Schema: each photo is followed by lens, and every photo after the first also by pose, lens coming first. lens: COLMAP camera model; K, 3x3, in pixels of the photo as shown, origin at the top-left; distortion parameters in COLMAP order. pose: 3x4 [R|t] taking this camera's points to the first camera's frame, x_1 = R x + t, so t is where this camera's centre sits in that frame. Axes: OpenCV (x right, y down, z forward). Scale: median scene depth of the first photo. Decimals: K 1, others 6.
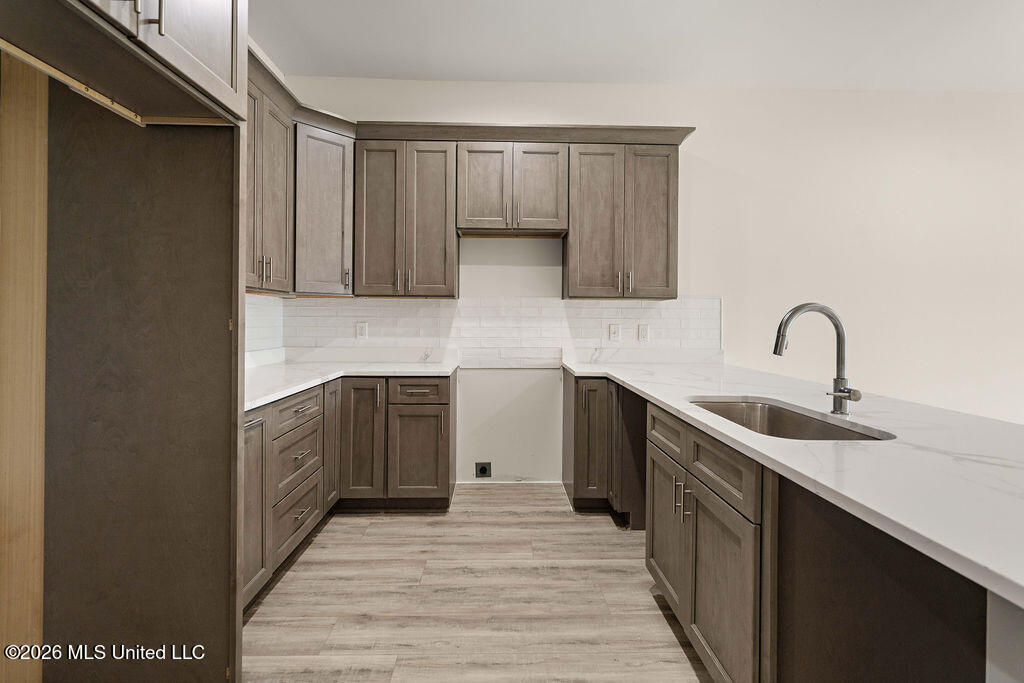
lens RADIAL K [[484.6, 0, 511.9], [0, 484.6, 320.0], [0, 0, 1]] dist [-0.000968, 0.000197]
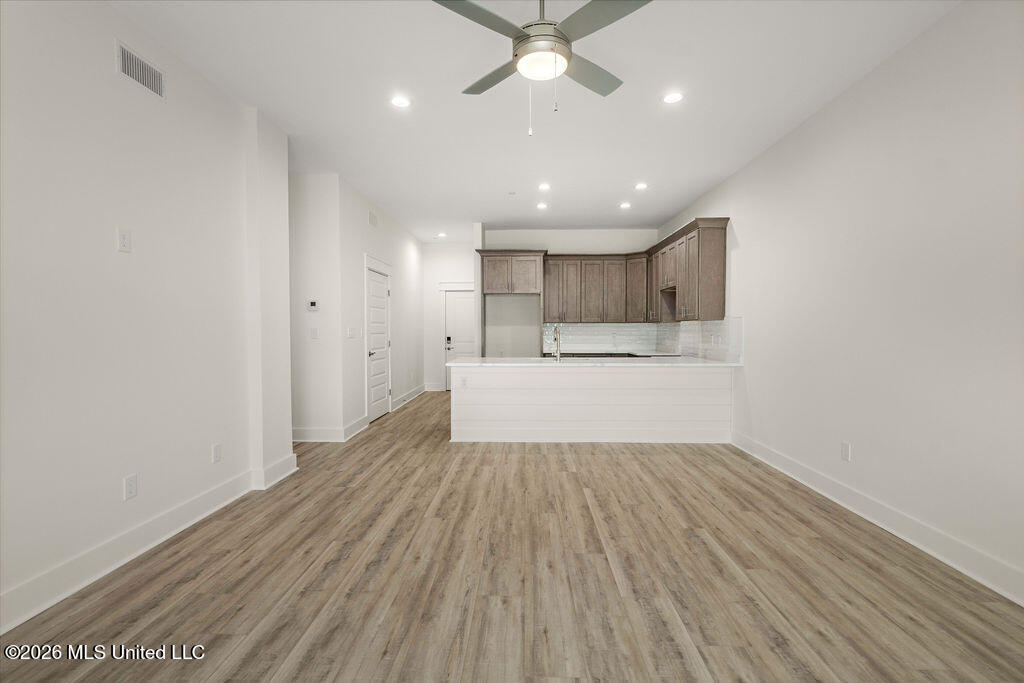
lens RADIAL K [[470.7, 0, 512.0], [0, 470.7, 341.5], [0, 0, 1]] dist [-0.001545, 0.000504]
pose [[-0.055556, 0.019296, -0.998269, 2.174220], [-0.004894, 0.999796, 0.019598, 0.002765], [0.998444, 0.005974, -0.055450, 0.484738]]
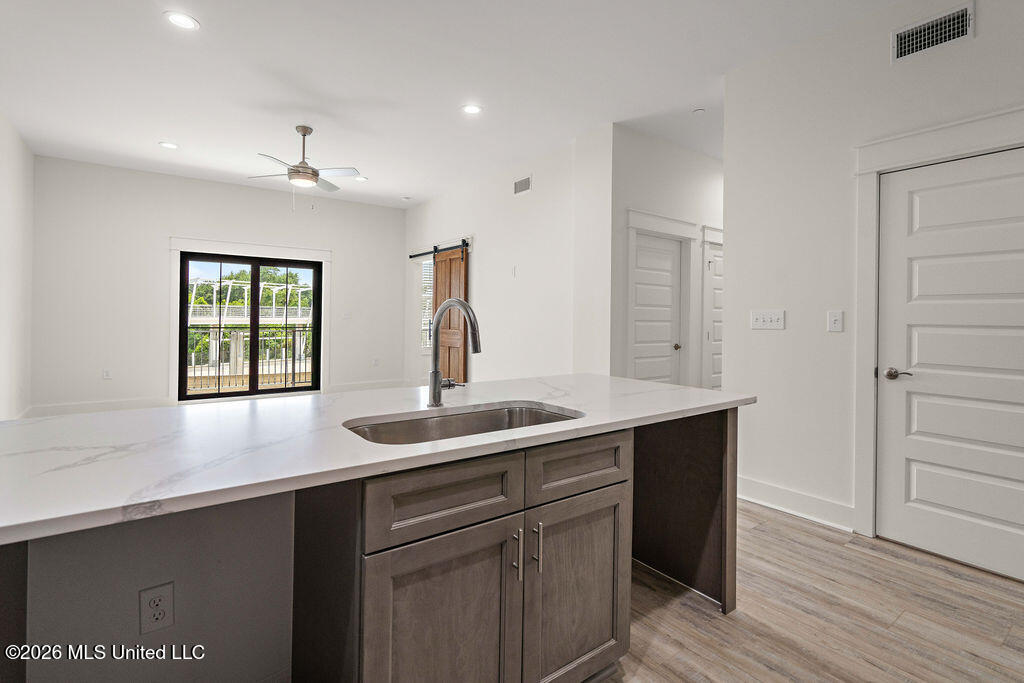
lens RADIAL K [[487.8, 0, 514.2], [0, 487.8, 312.7], [0, 0, 1]] dist [-0.001051, 0.000092]
pose [[-0.575317, -0.007987, 0.817892, -0.151064], [-0.011693, 0.999930, 0.001540, -0.004817], [-0.817847, -0.008677, -0.575370, 0.818383]]
